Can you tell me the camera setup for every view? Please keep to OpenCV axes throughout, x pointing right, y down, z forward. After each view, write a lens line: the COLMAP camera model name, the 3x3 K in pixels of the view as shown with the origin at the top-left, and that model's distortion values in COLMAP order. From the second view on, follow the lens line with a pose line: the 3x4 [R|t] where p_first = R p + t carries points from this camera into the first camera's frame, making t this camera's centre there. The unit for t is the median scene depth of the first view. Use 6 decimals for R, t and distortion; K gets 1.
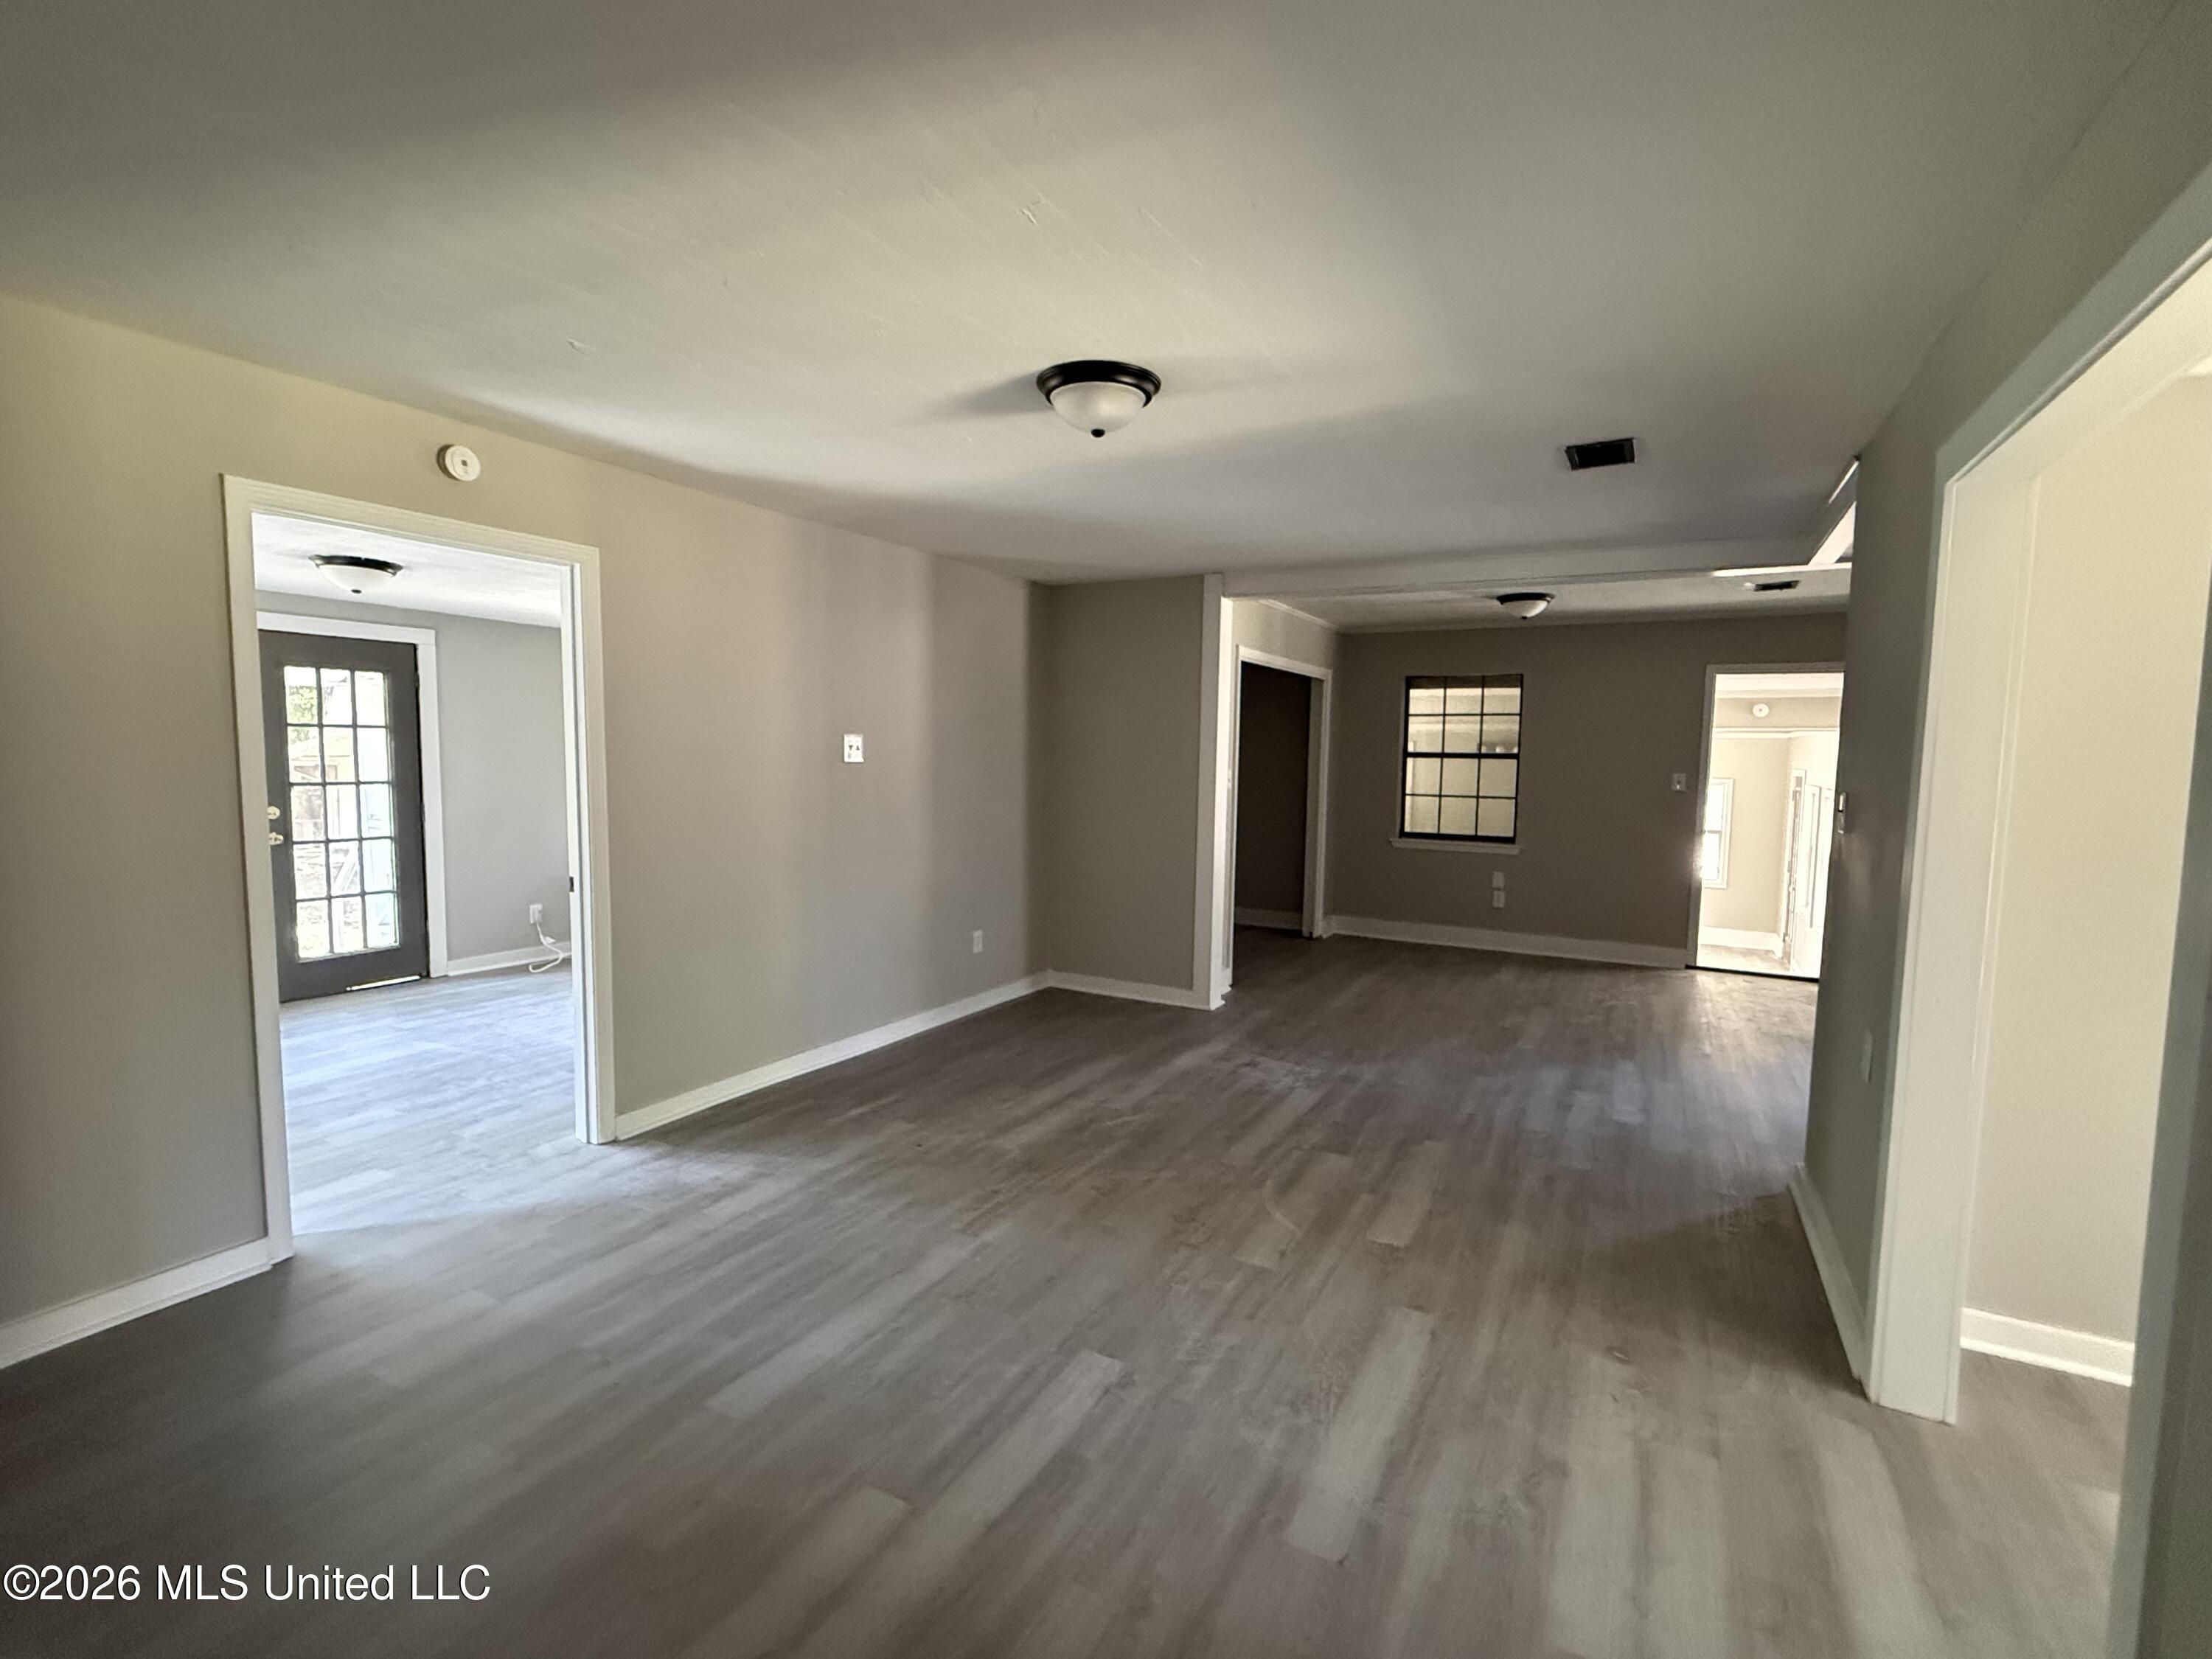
lens RADIAL K [[1012.0, 0, 1102.8], [0, 1012.0, 833.5], [0, 0, 1]] dist [0.000964, 0.000433]
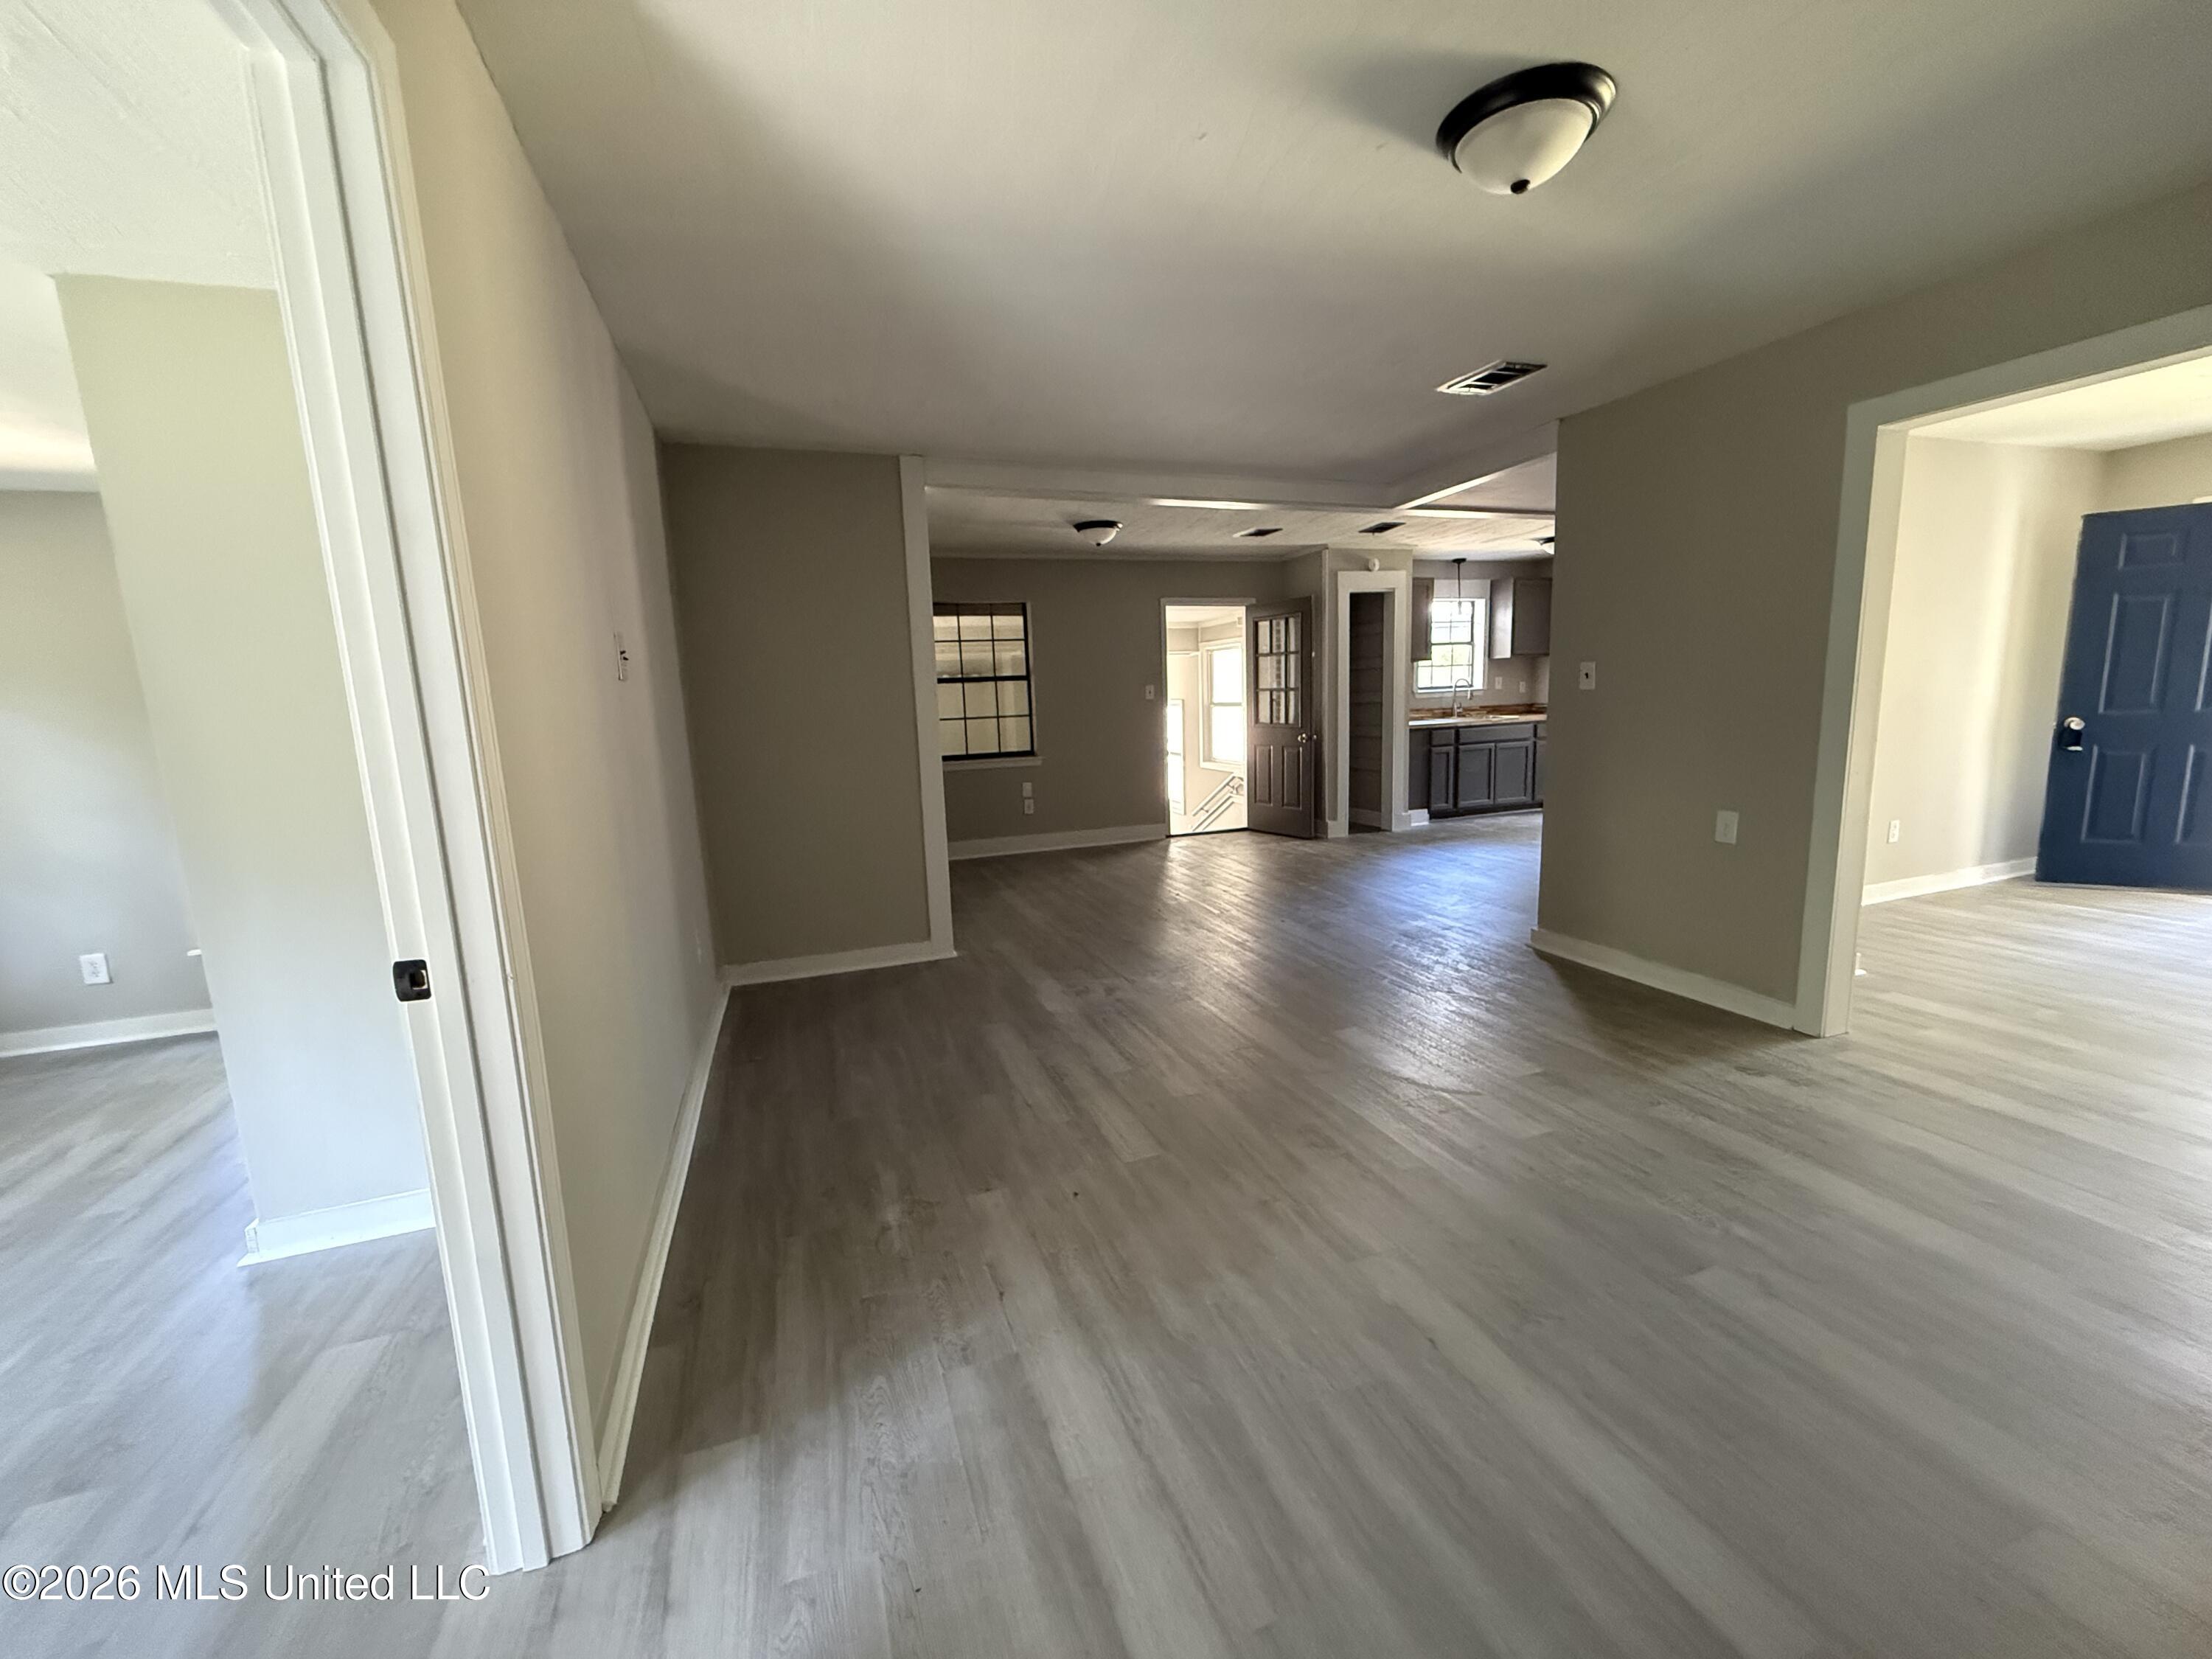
lens RADIAL K [[884.7, 0, 1124.2], [0, 884.7, 837.1], [0, 0, 1]] dist [-0.001384, 0.000318]
pose [[0.657086, -0.161177, 0.736383, -0.331242], [0.110070, 0.986919, 0.117796, -0.007546], [-0.745736, 0.003652, 0.666232, 0.329254]]
